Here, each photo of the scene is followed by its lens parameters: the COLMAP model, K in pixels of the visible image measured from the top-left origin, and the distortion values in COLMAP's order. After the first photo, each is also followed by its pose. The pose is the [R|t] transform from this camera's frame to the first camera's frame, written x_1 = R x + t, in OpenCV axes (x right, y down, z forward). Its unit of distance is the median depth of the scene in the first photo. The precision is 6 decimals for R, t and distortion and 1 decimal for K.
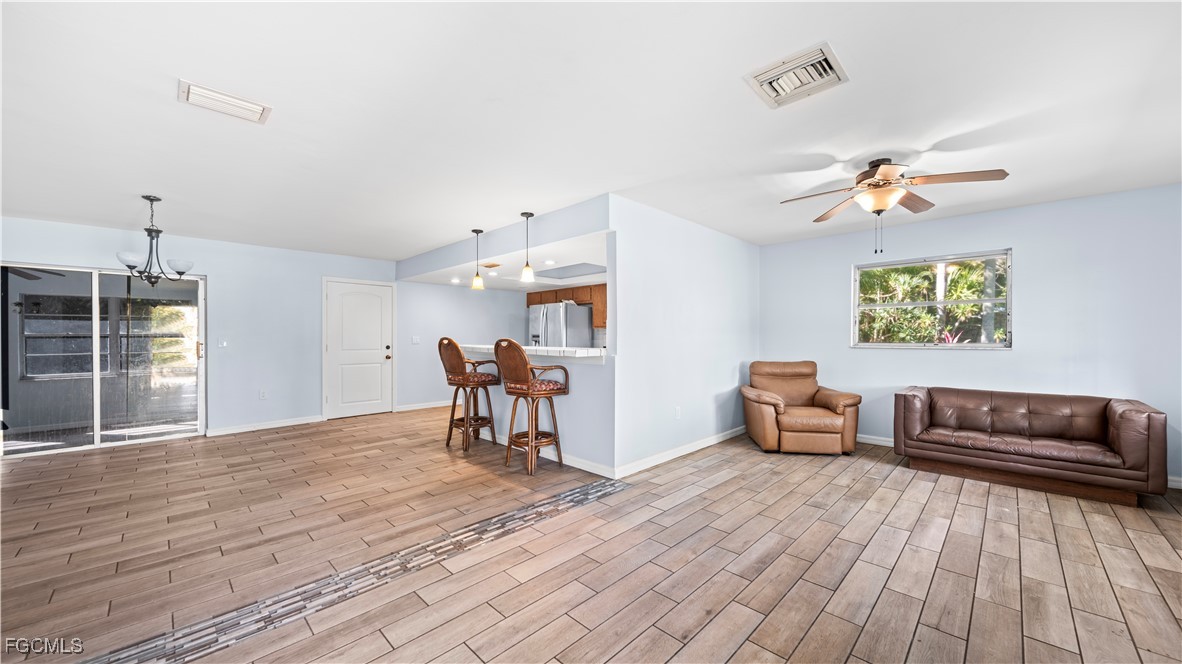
lens RADIAL K [[417.9, 0, 589.1], [0, 417.9, 338.7], [0, 0, 1]] dist [-0.001781, -0.000495]
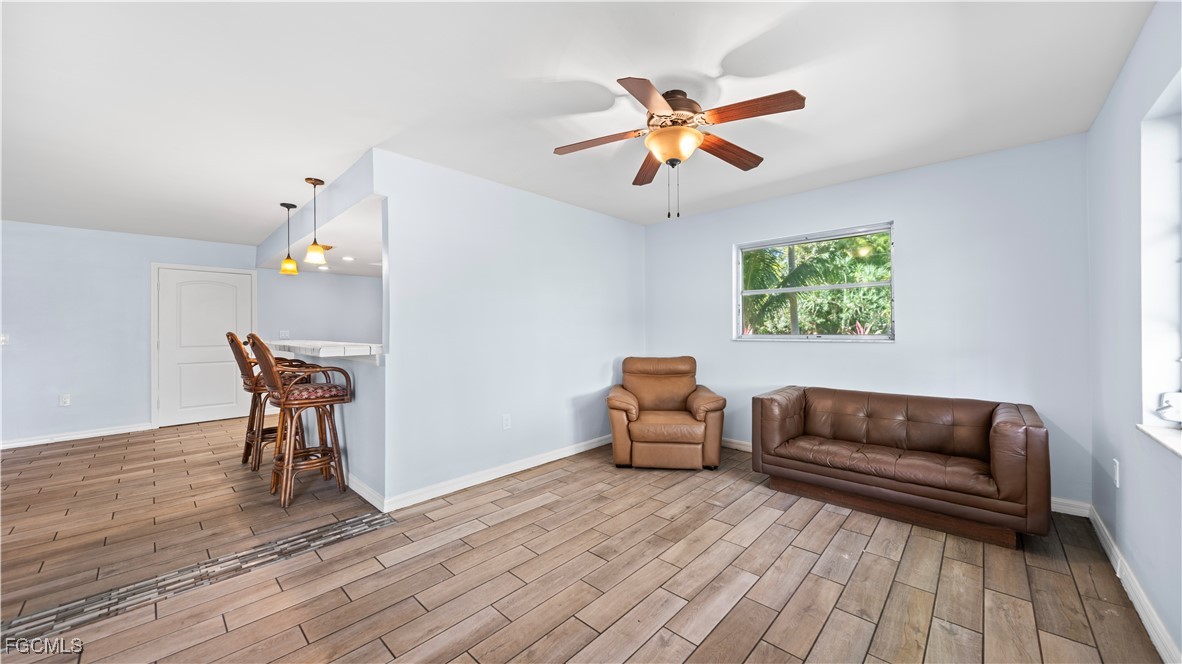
lens RADIAL K [[410.8, 0, 588.7], [0, 410.8, 328.1], [0, 0, 1]] dist [-0.000802, -0.000036]
pose [[0.999680, -0.007339, 0.024221, 0.358442], [0.007504, 0.999949, -0.006721, -0.001257], [-0.024170, 0.006900, 0.999684, 0.181784]]
